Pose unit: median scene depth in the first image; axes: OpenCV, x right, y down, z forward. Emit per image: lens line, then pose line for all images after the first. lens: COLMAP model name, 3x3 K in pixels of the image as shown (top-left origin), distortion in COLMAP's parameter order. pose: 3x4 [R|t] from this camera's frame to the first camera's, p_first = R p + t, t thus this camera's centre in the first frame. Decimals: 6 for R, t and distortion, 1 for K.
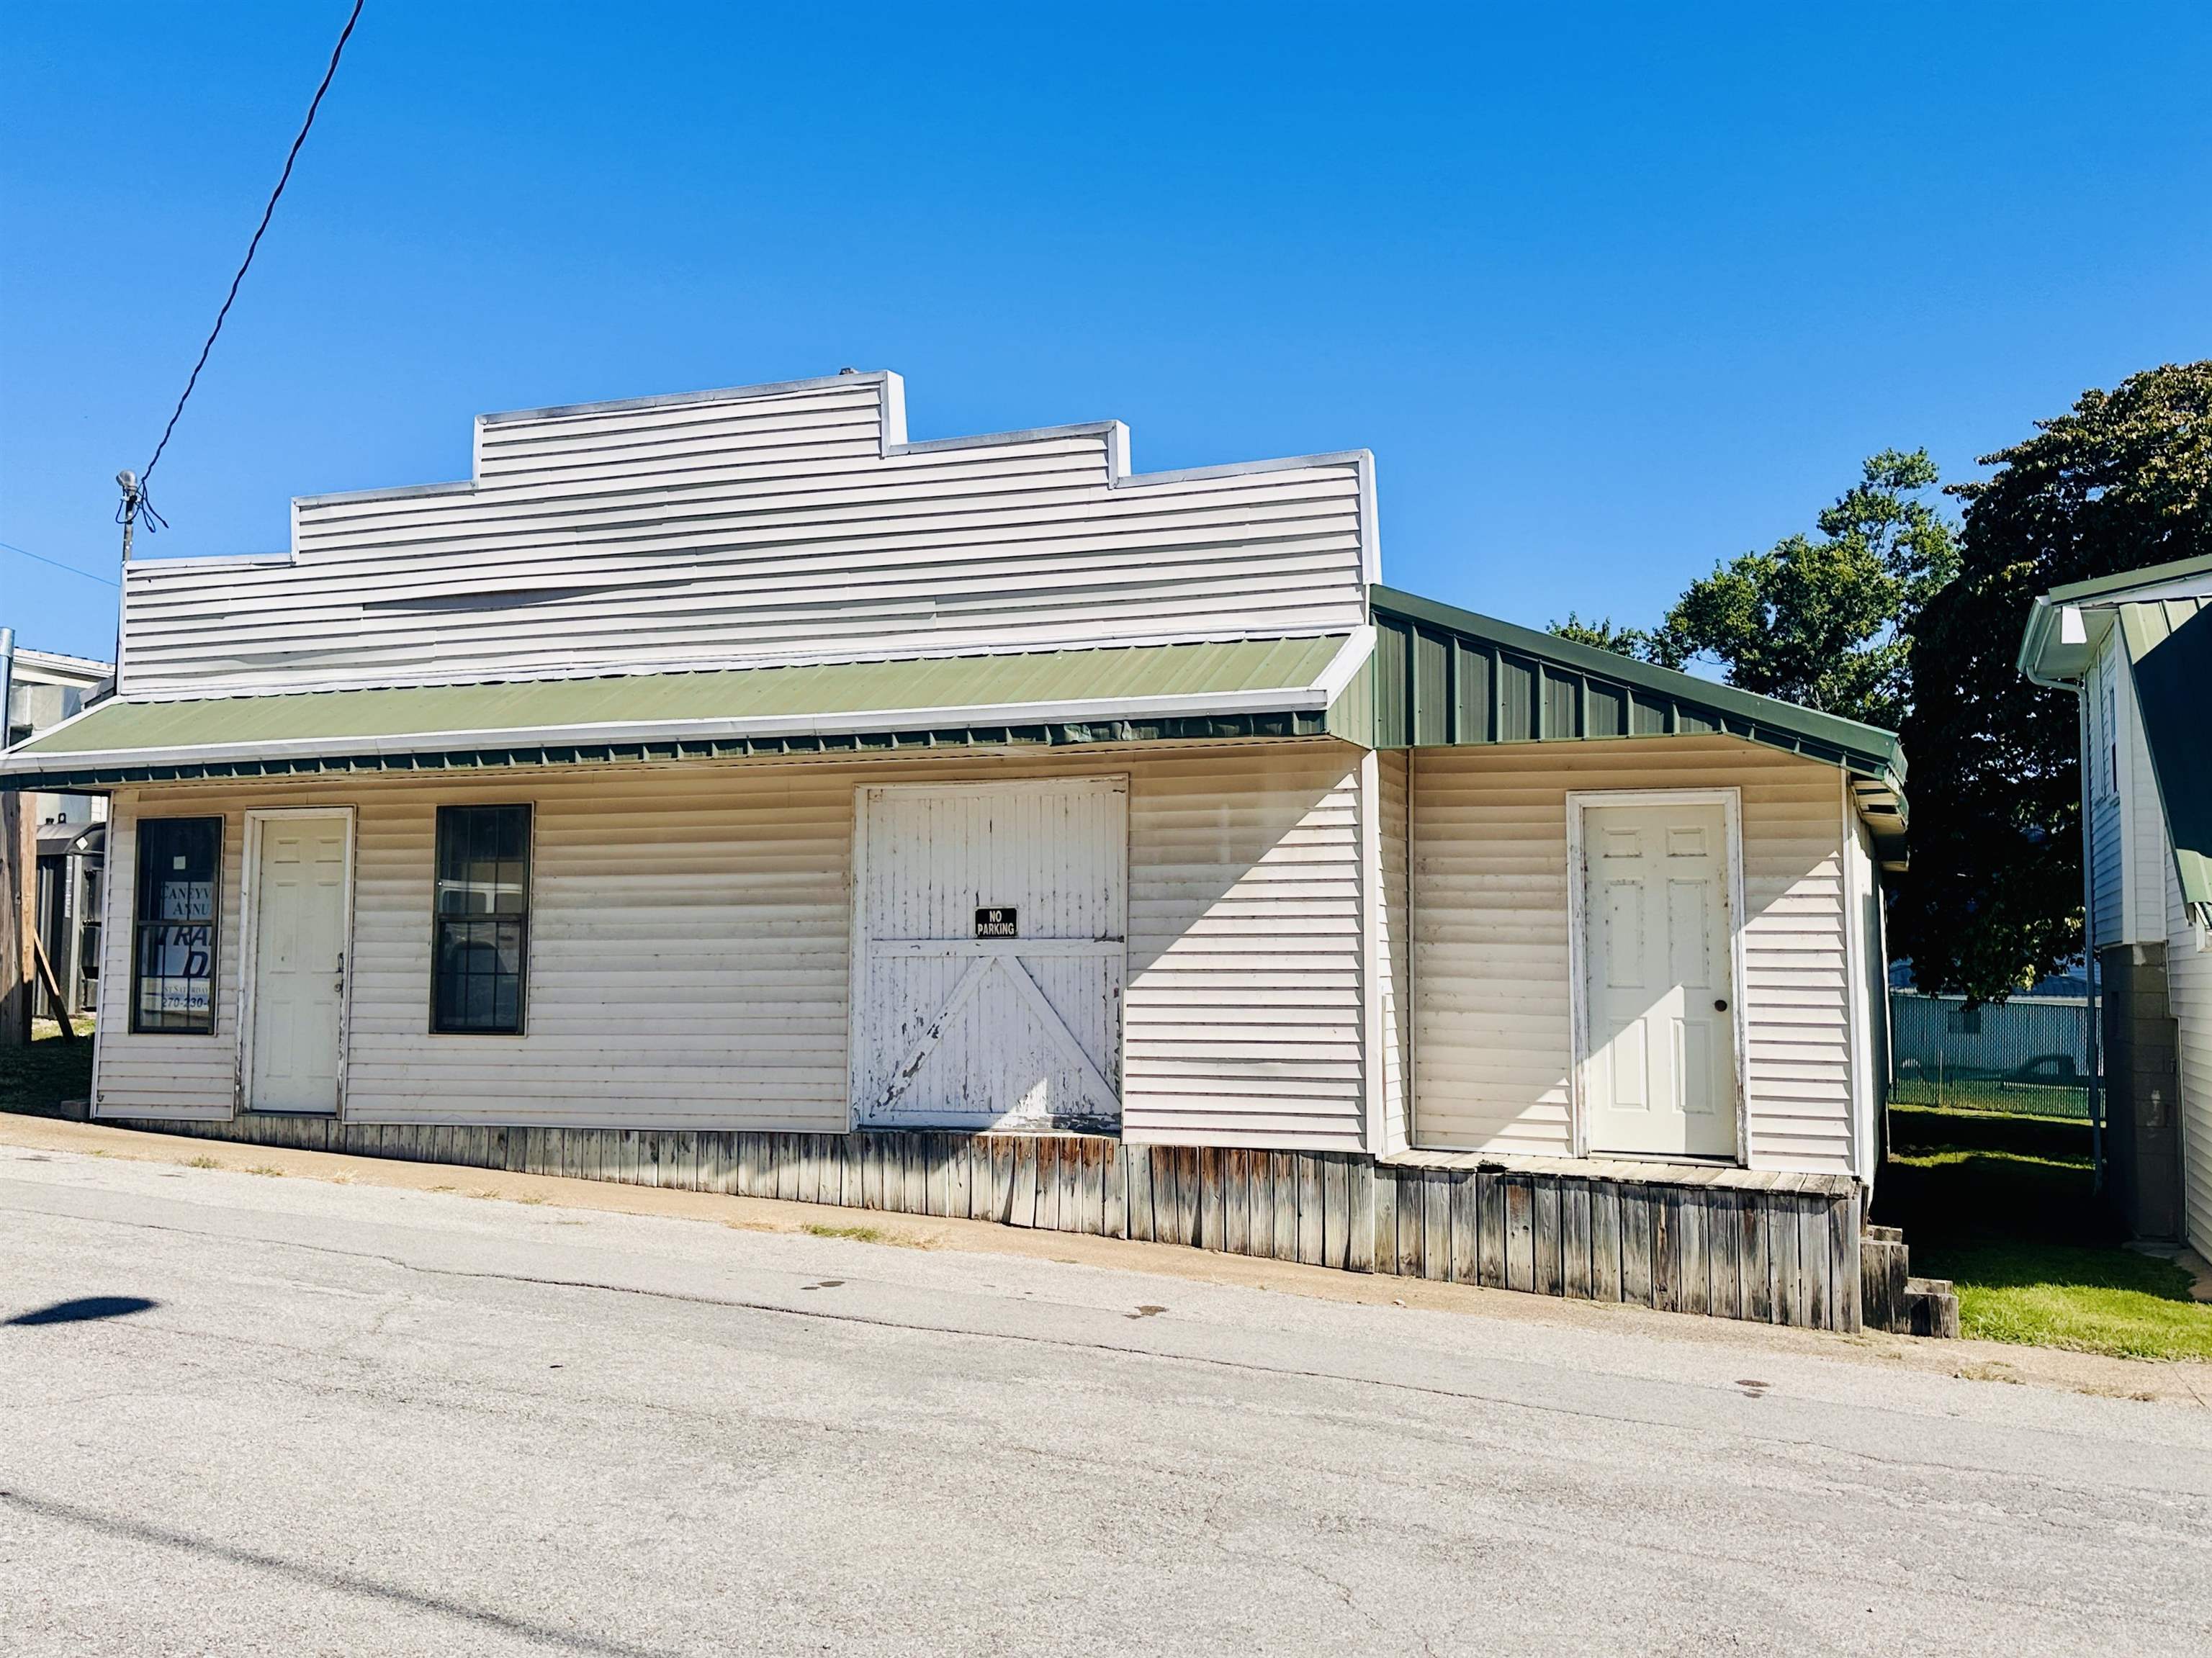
lens RADIAL K [[1975.1, 0, 1121.0], [0, 1975.1, 829.6], [0, 0, 1]] dist [0.186191, -0.381262]
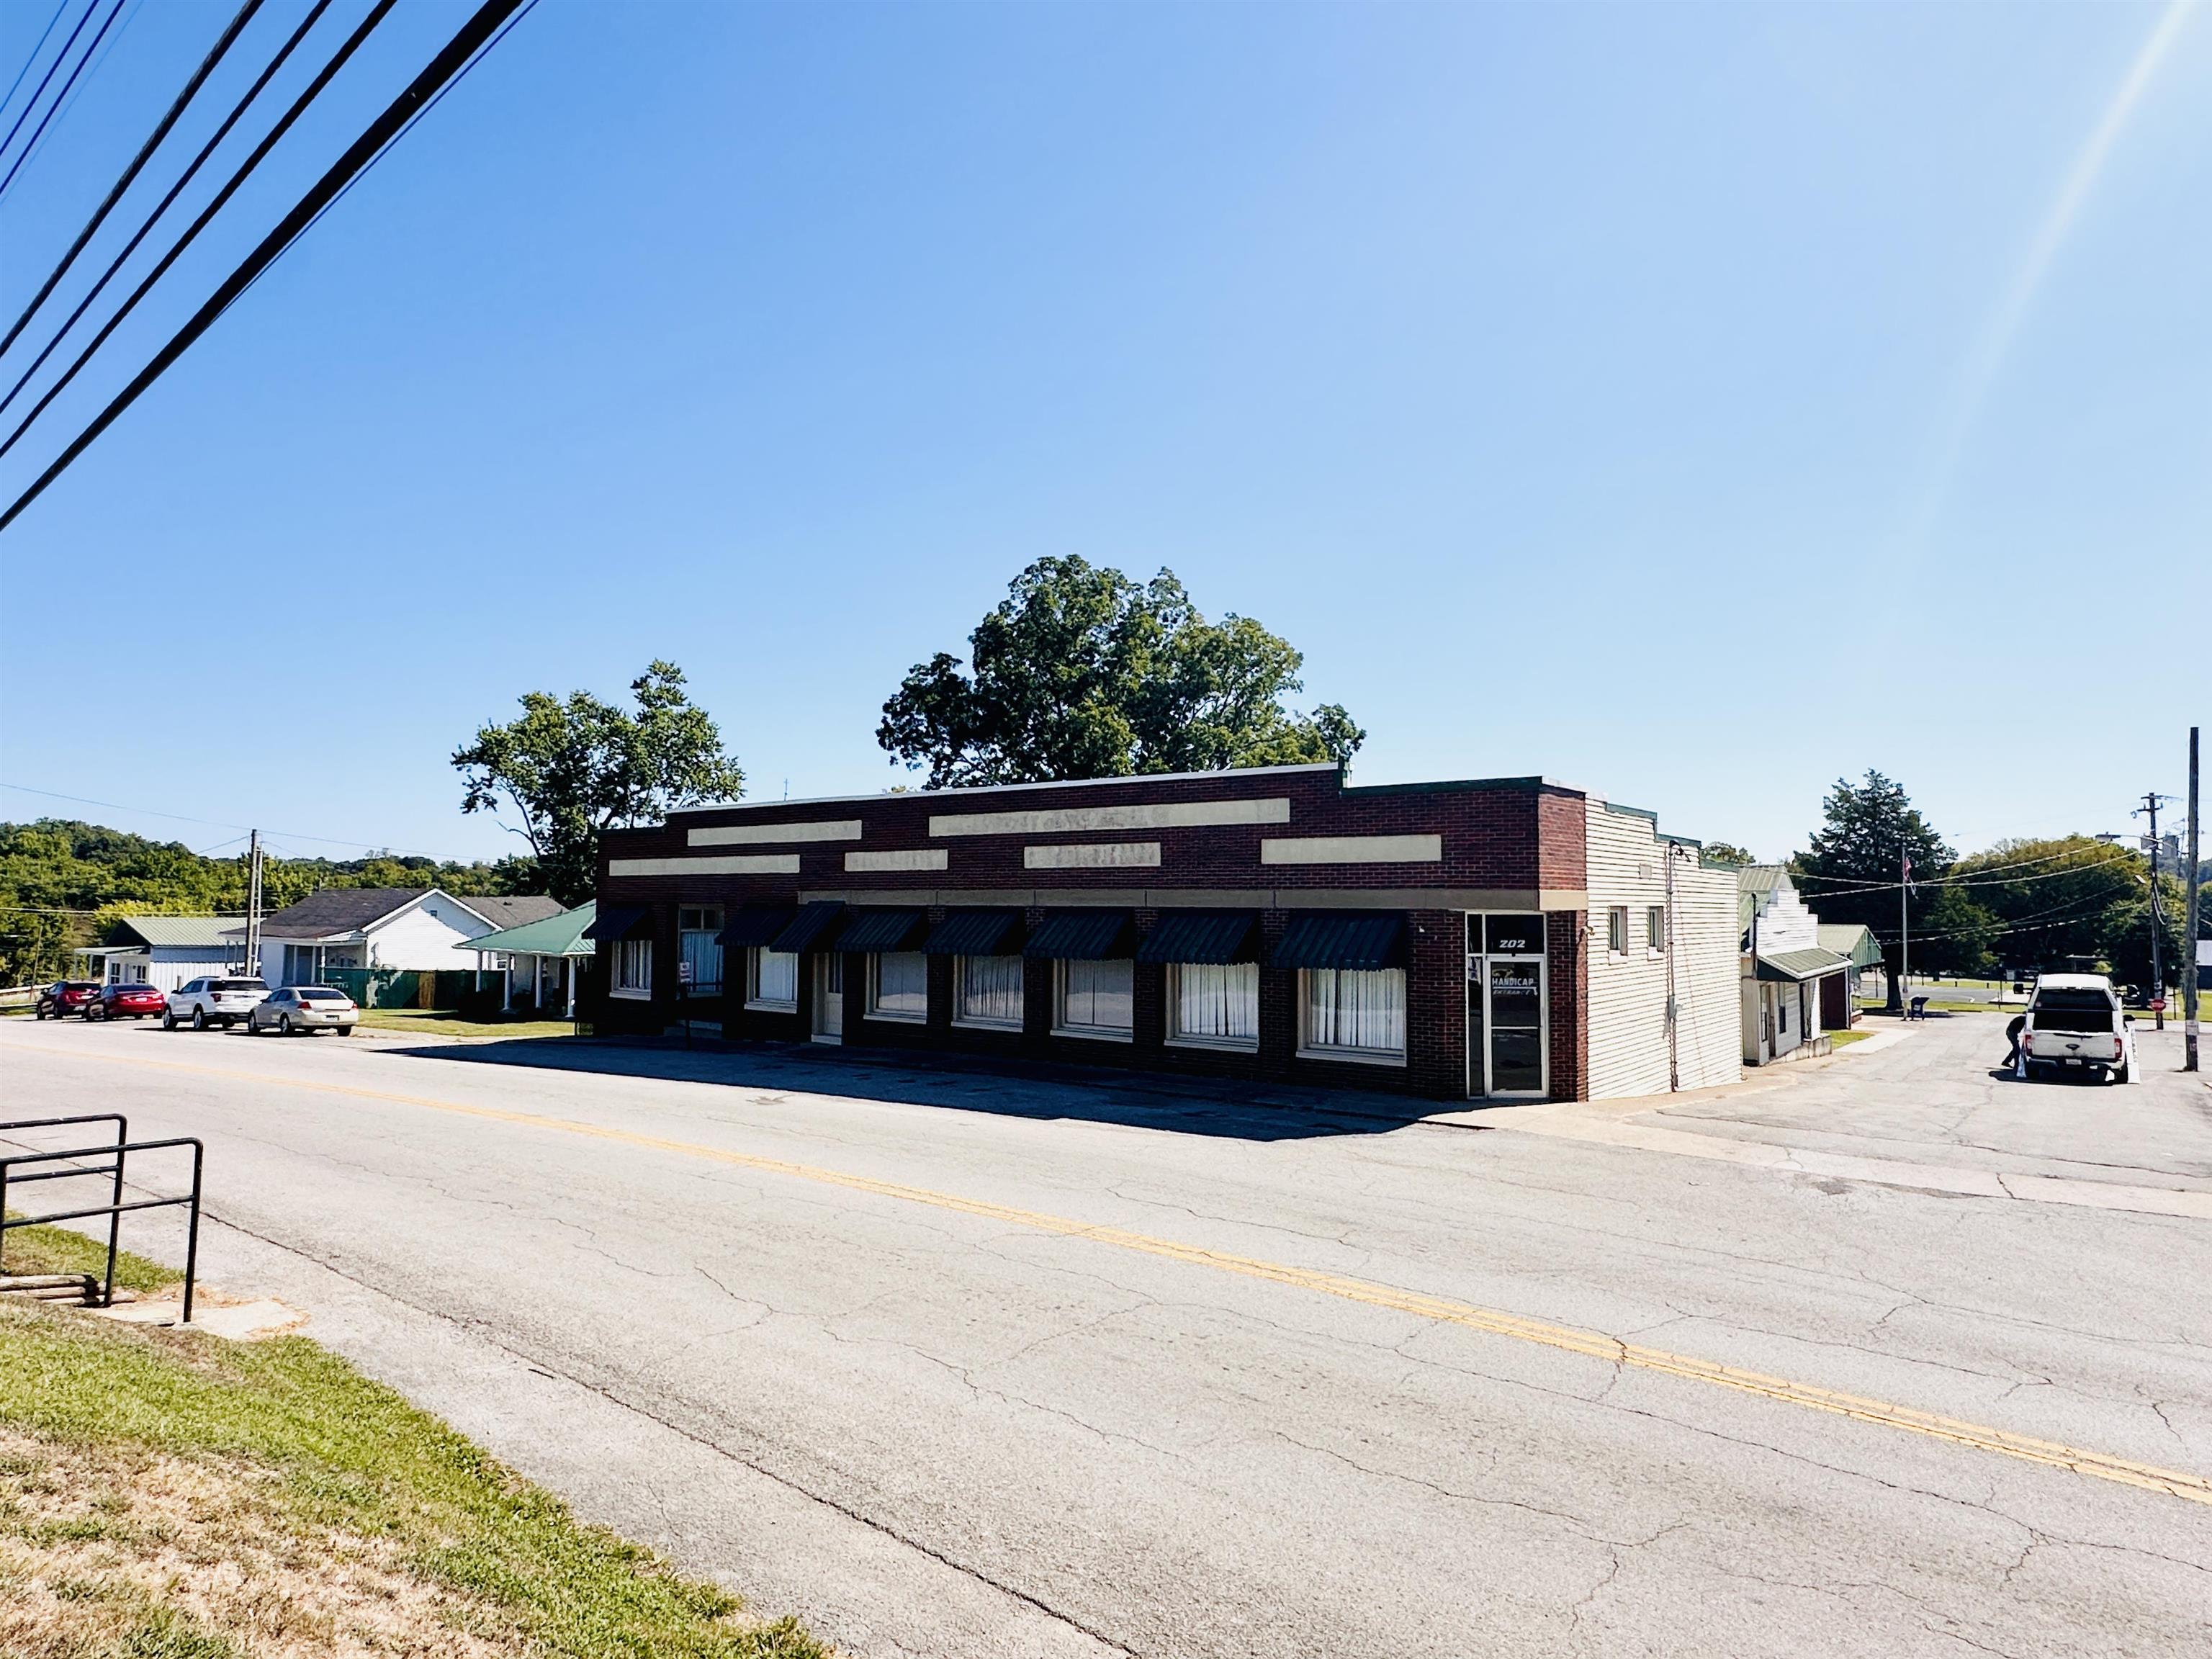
lens RADIAL K [[1281.9, 0, 1109.9], [0, 1281.9, 823.7], [0, 0, 1]] dist [-0.002941, 0.000030]
pose [[0.294137, 0.058747, 0.953956, -3.640222], [-0.069076, 0.996806, -0.040087, -0.148052], [-0.953264, -0.054105, 0.297256, 1.669061]]
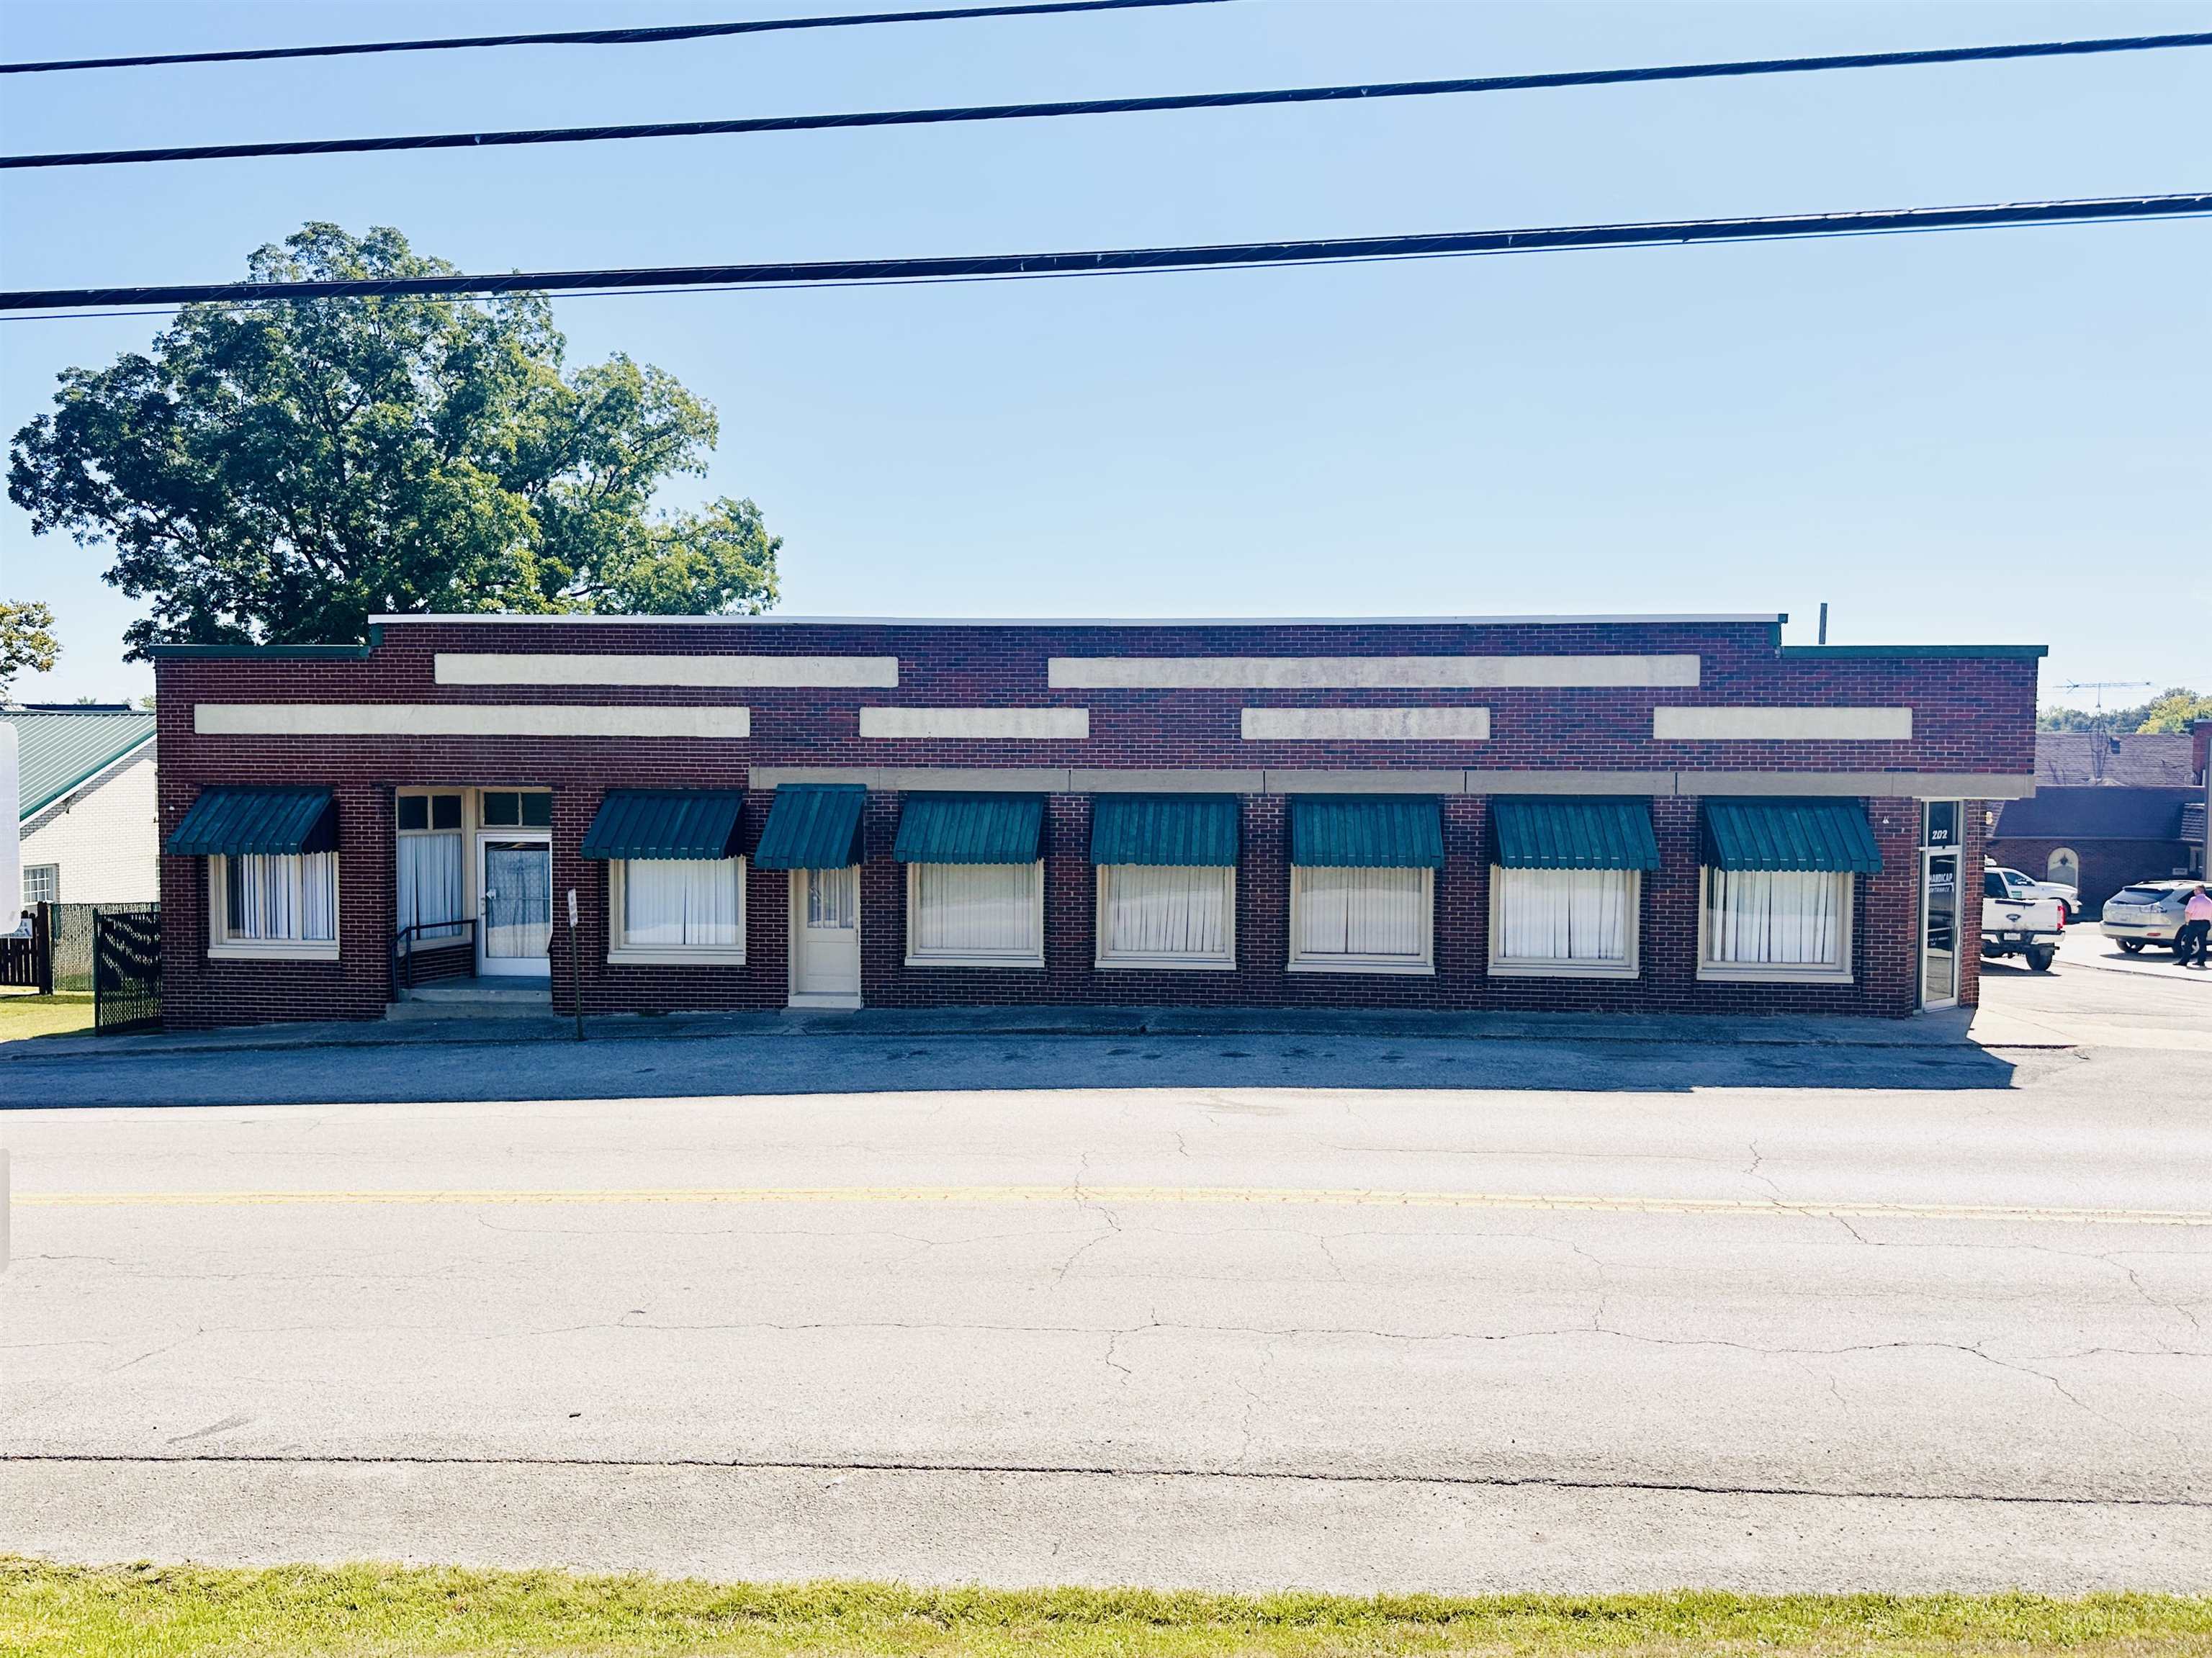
lens RADIAL K [[1568.7, 0, 1112.0], [0, 1568.7, 832.2], [0, 0, 1]] dist [0.155283, -0.256951]
pose [[-0.276710, -0.047370, 0.959785, -3.389247], [-0.070360, 0.997102, 0.028927, -0.088607], [-0.958374, -0.059526, -0.279241, 2.978694]]
